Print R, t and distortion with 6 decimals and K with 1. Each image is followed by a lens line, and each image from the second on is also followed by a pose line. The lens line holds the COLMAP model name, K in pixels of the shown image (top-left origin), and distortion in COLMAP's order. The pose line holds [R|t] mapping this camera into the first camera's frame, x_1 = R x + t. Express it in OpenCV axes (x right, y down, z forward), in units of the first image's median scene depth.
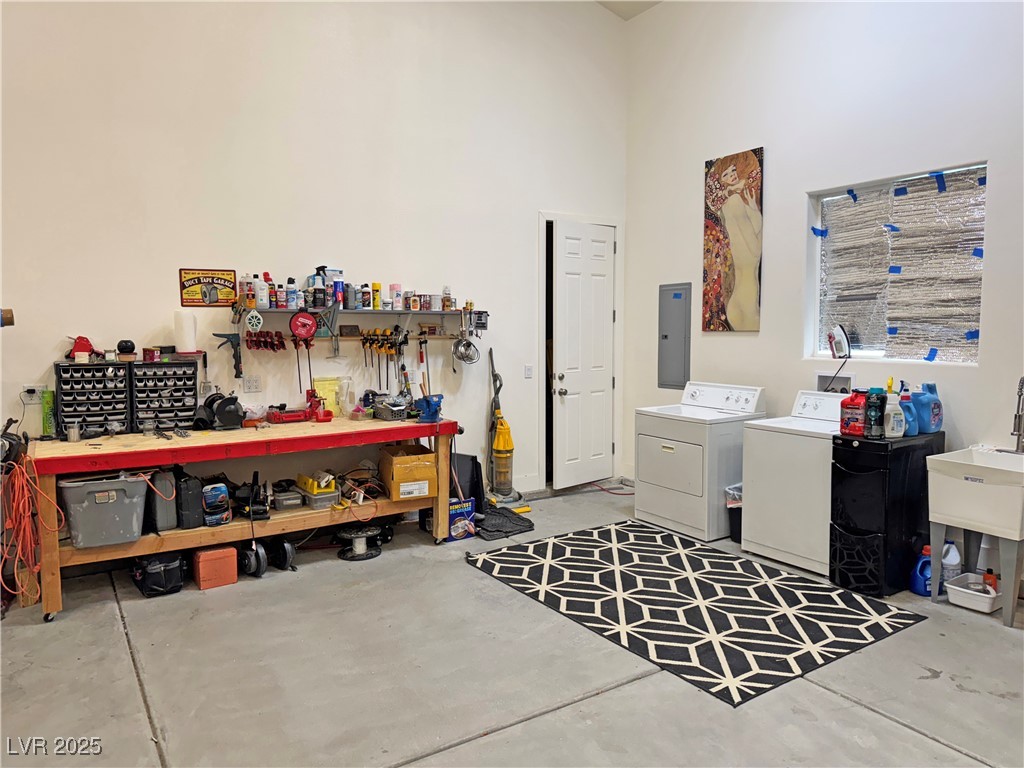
lens RADIAL K [[719.3, 0, 512.6], [0, 719.3, 392.2], [0, 0, 1]] dist [0.014259, -0.007675]
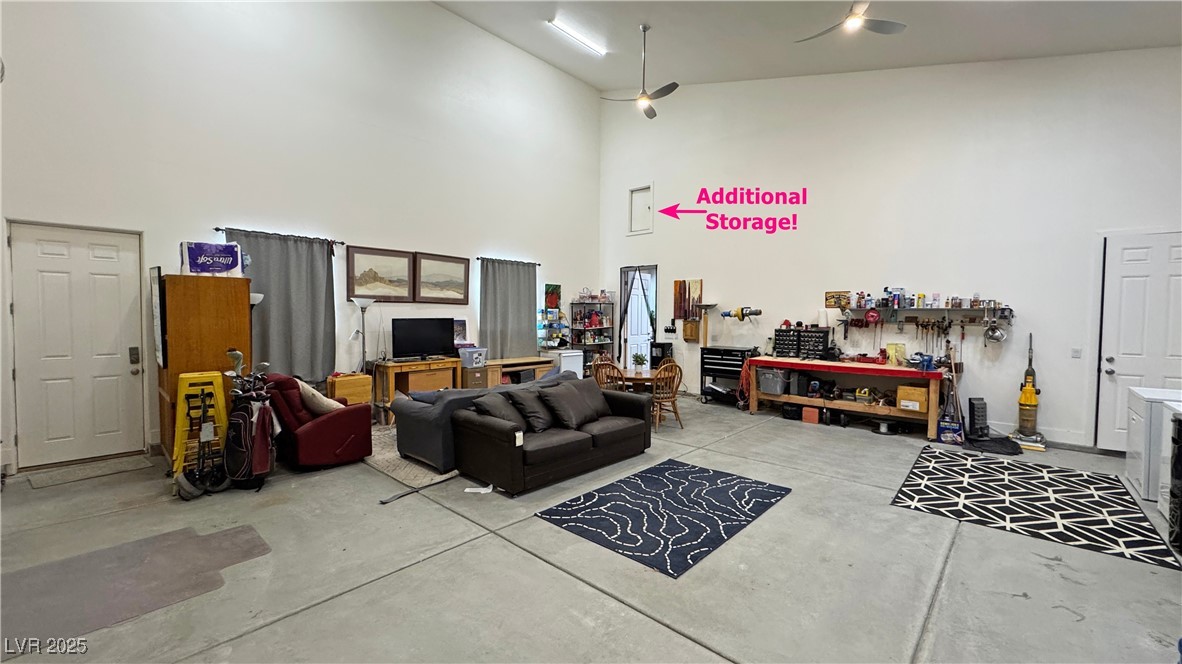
lens RADIAL K [[474.1, 0, 593.5], [0, 474.1, 330.6], [0, 0, 1]] dist [0.001709, 0.000151]
pose [[0.242938, 0.035803, -0.969381, 0.864500], [-0.102738, 0.994648, 0.010989, 0.016152], [0.964586, 0.096923, 0.245316, -0.105806]]
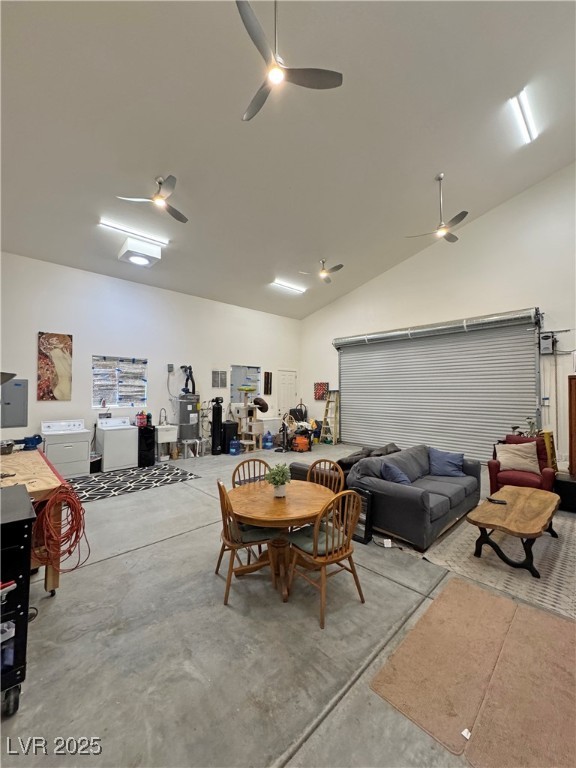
lens RADIAL K [[308.6, 0, 286.9], [0, 308.6, 384.6], [0, 0, 1]] dist [-0.000105, -0.000003]
pose [[-0.180617, 0.026707, 0.983191, -1.169573], [0.088948, 0.995979, -0.010714, -0.069120], [-0.979523, 0.085518, -0.182266, 0.485687]]
